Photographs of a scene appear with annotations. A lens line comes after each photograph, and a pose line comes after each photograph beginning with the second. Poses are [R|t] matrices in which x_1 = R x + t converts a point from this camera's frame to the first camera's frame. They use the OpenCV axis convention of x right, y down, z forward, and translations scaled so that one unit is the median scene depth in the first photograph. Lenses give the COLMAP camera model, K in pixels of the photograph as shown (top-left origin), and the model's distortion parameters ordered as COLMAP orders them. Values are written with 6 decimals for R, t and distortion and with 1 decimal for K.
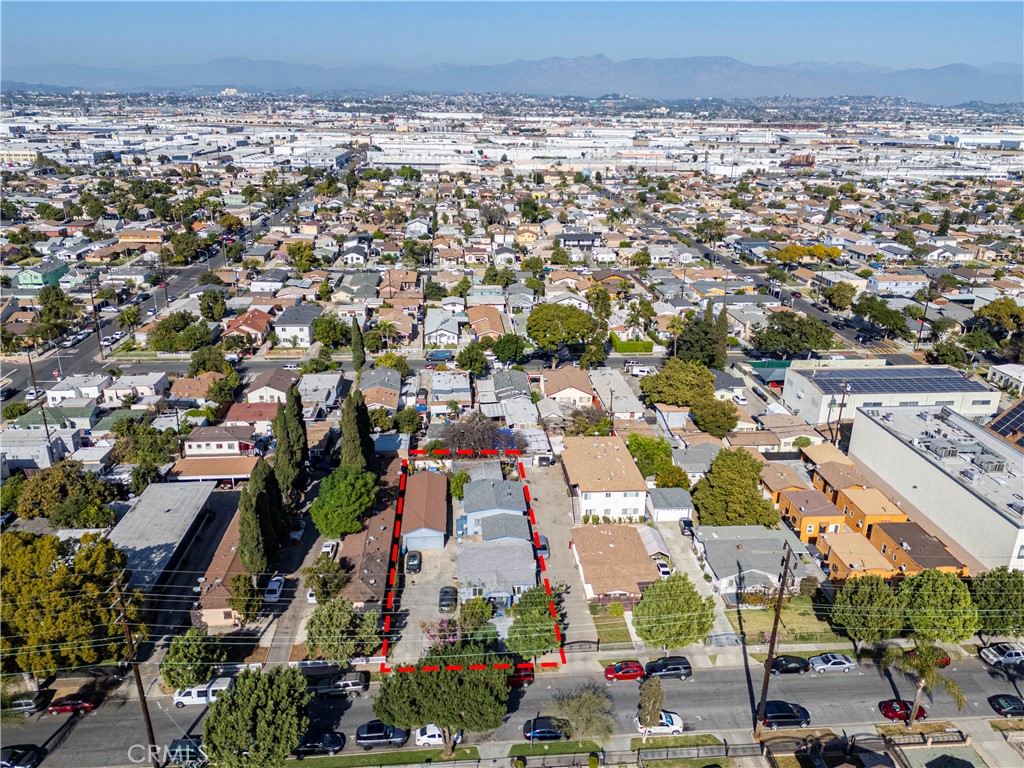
lens RADIAL K [[742.7, 0, 516.7], [0, 742.7, 380.8], [0, 0, 1]] dist [0.102950, -0.119531]
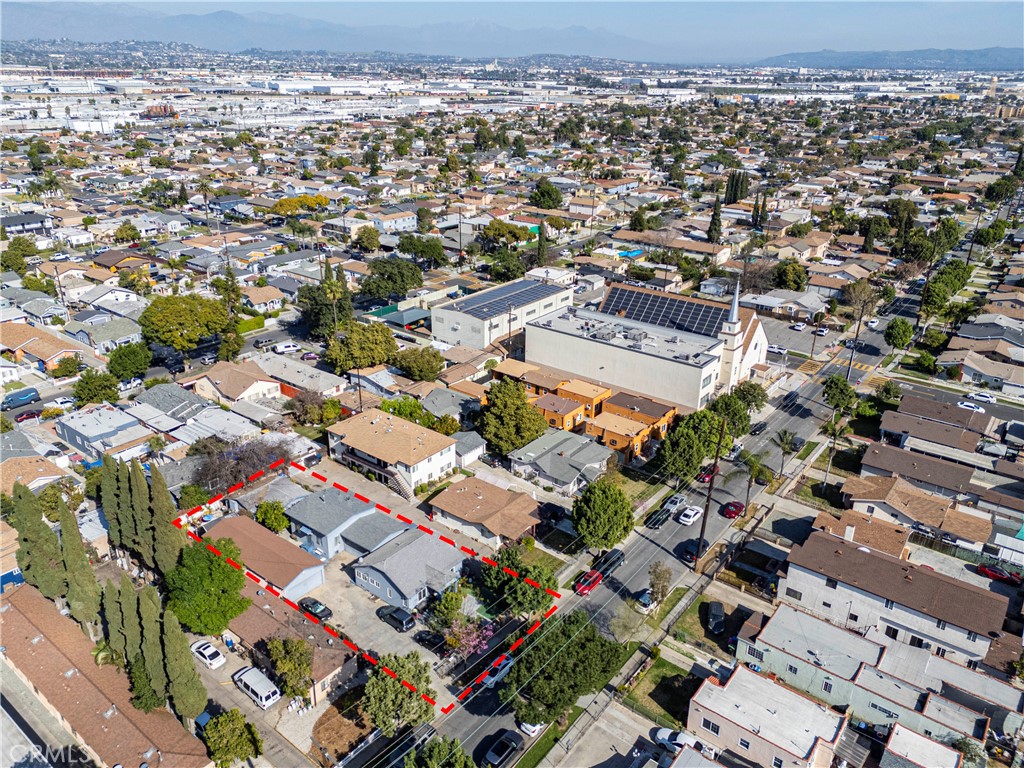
lens RADIAL K [[742.7, 0, 516.7], [0, 742.7, 380.8], [0, 0, 1]] dist [0.102950, -0.119531]
pose [[0.677692, -0.291706, 0.675012, -0.375795], [0.249667, 0.954699, 0.161914, -0.069428], [-0.691665, 0.058800, 0.719821, 0.156744]]
